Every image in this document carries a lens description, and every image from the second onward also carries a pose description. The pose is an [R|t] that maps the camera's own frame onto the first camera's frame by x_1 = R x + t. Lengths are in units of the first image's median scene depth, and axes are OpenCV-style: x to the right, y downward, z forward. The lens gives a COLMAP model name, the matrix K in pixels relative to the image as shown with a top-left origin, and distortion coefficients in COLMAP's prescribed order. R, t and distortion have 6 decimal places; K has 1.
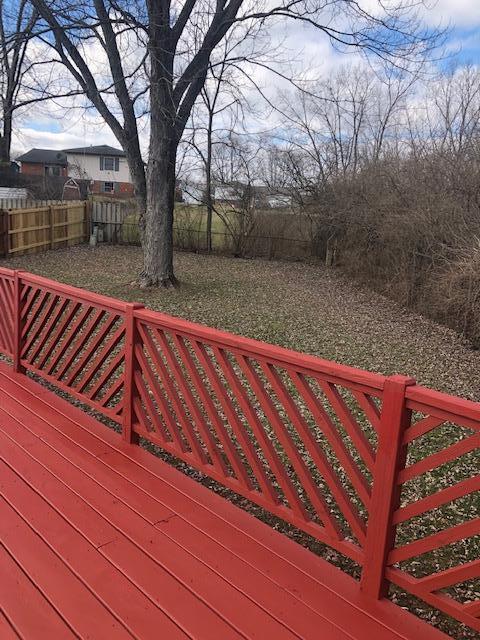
lens RADIAL K [[532.5, 0, 240.0], [0, 532.5, 320.0], [0, 0, 1]] dist [0.046347, 0.000031]
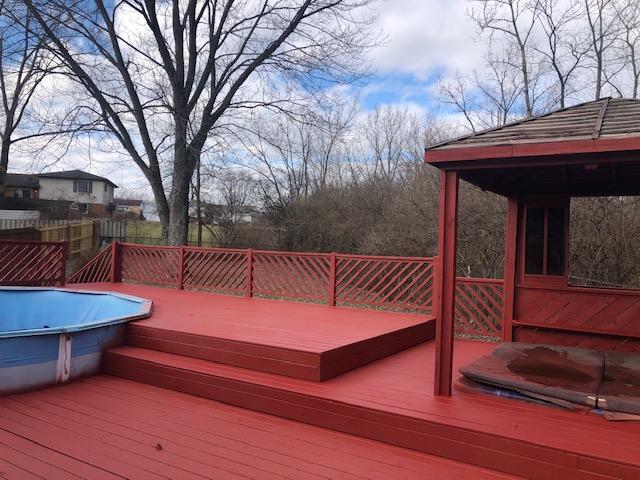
lens RADIAL K [[532.5, 0, 324.4], [0, 532.5, 242.5], [0, 0, 1]] dist [0.046347, 0.000031]
pose [[0.971178, -0.029474, 0.236527, -0.063519], [0.069400, 0.984297, -0.162304, 0.057162], [-0.228030, 0.174041, 0.957973, -0.252495]]
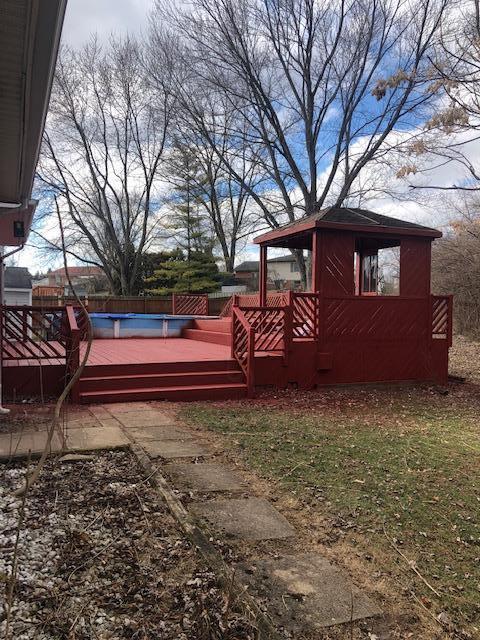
lens RADIAL K [[532.5, 0, 240.0], [0, 532.5, 320.0], [0, 0, 1]] dist [0.046347, 0.000031]
pose [[0.936513, -0.058137, -0.345779, 0.153587], [-0.003467, 0.984575, -0.174930, 0.148301], [0.350615, 0.165023, 0.921866, -0.511894]]
